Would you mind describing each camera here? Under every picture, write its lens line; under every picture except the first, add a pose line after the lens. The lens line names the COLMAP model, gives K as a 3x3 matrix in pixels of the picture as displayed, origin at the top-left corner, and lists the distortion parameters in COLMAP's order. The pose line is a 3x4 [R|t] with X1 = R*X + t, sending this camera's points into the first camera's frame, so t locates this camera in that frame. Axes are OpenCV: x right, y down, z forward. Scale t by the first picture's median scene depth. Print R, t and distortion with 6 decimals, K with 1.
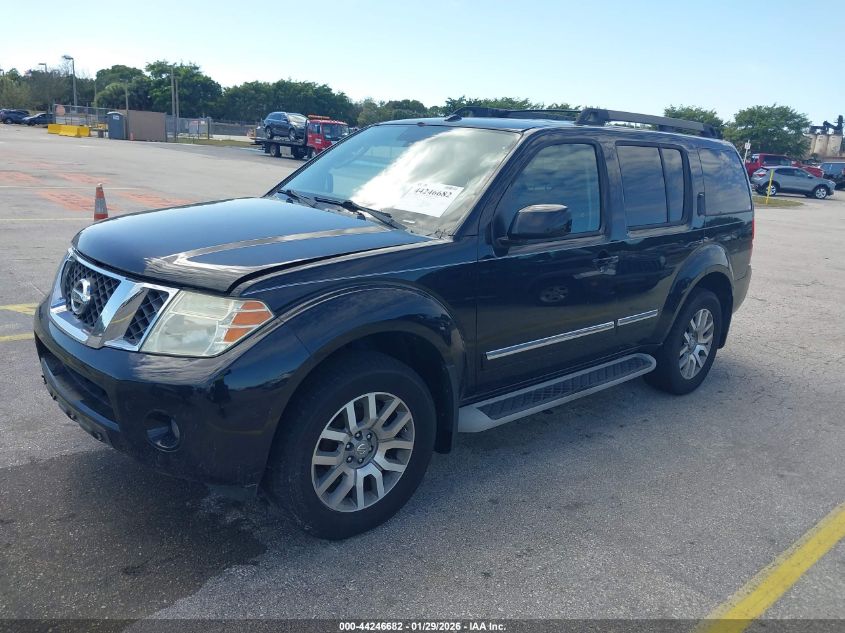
lens RADIAL K [[700.8, 0, 430.0], [0, 700.8, 325.0], [0, 0, 1]] dist [0.000191, -0.005793]
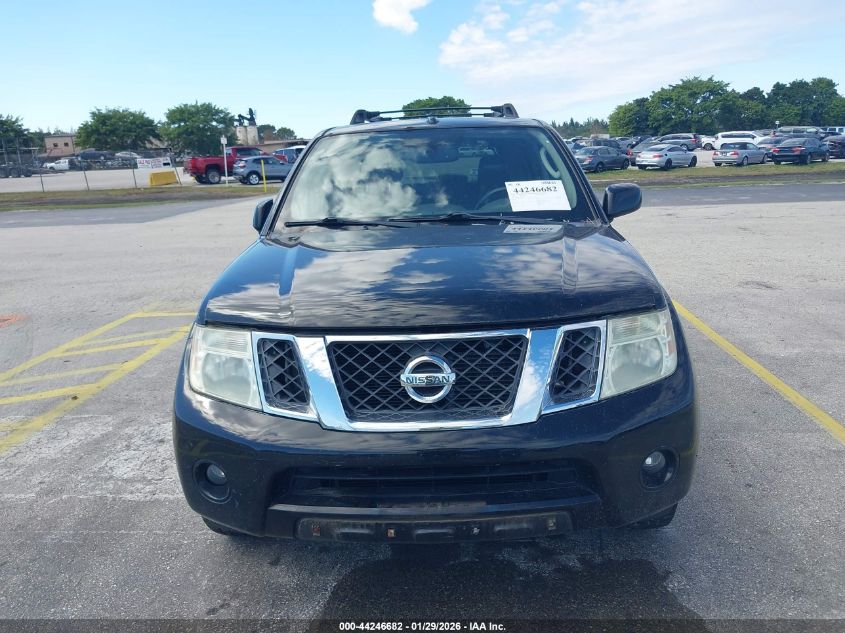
lens RADIAL K [[700.8, 0, 425.8], [0, 700.8, 319.0], [0, 0, 1]] dist [0.000191, -0.005793]
pose [[0.676647, -0.262316, 0.687996, -0.112481], [0.267526, 0.958116, 0.102193, -0.020369], [-0.685987, 0.114909, 0.718483, 0.051406]]
